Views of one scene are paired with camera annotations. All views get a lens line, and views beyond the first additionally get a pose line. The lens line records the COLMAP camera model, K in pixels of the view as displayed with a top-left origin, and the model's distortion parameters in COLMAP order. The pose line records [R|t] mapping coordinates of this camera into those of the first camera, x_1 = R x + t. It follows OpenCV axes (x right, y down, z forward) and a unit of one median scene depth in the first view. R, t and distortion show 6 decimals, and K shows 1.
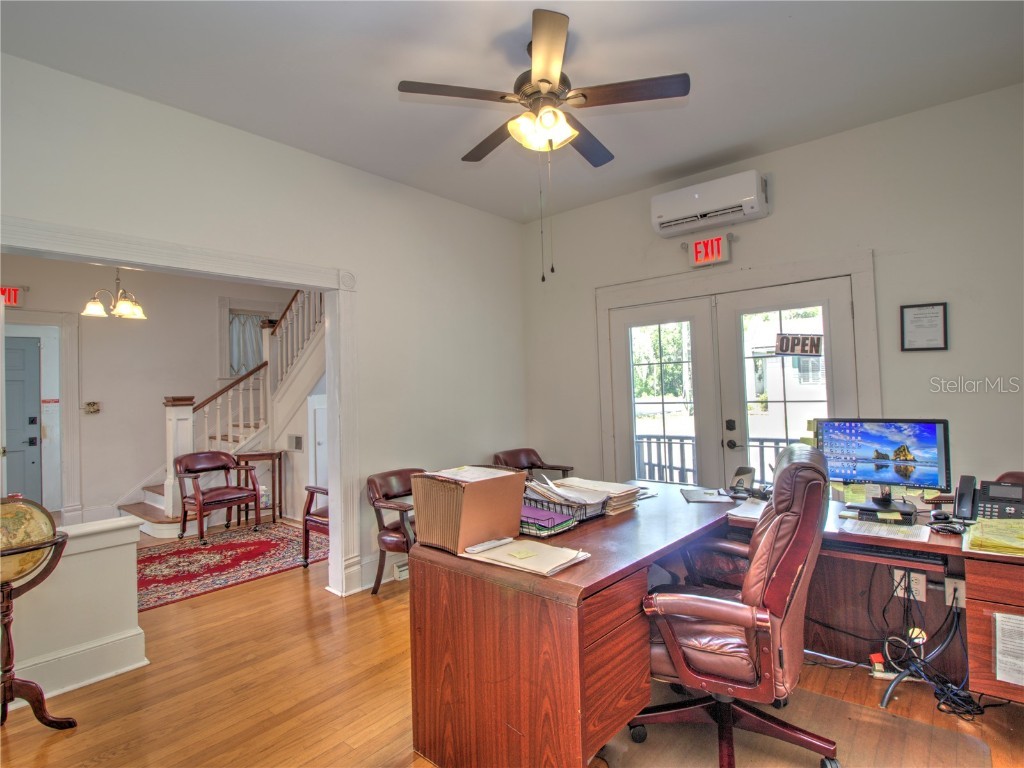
lens RADIAL K [[533.8, 0, 549.3], [0, 533.8, 376.1], [0, 0, 1]] dist [-0.000432, -0.010715]
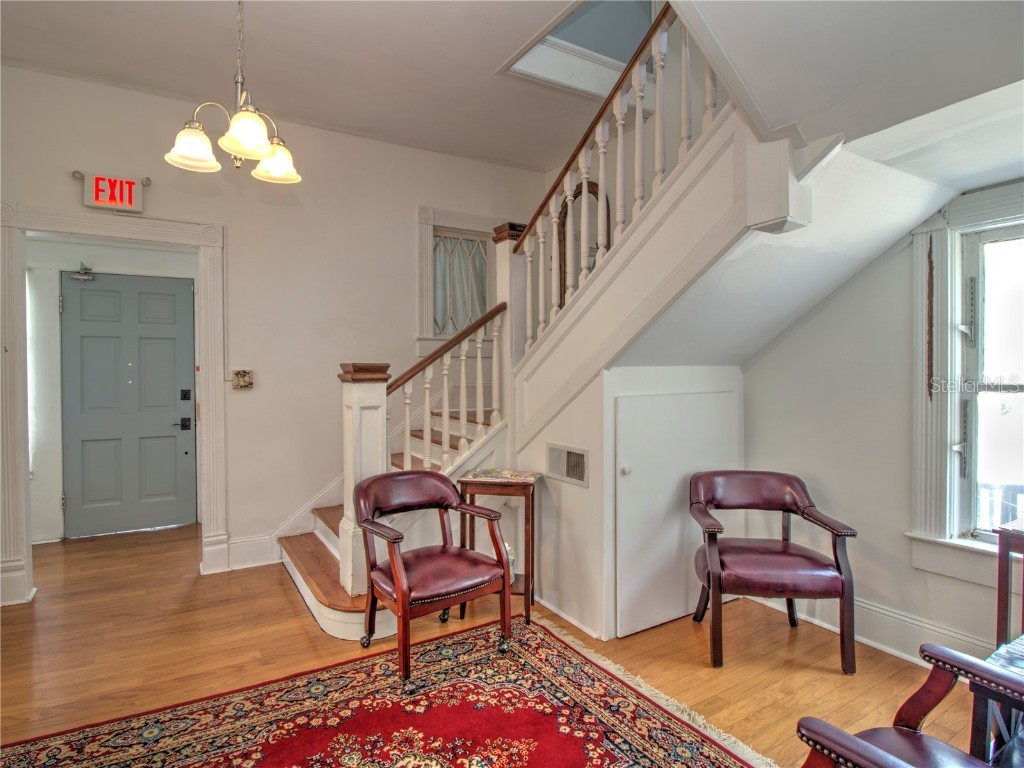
lens RADIAL K [[546.0, 0, 510.8], [0, 546.0, 373.2], [0, 0, 1]] dist [-0.001941, -0.013695]
pose [[0.942603, 0.026683, -0.332849, -0.360522], [-0.015618, 0.999234, 0.035874, 0.024761], [0.333551, -0.028617, 0.942298, 0.512920]]
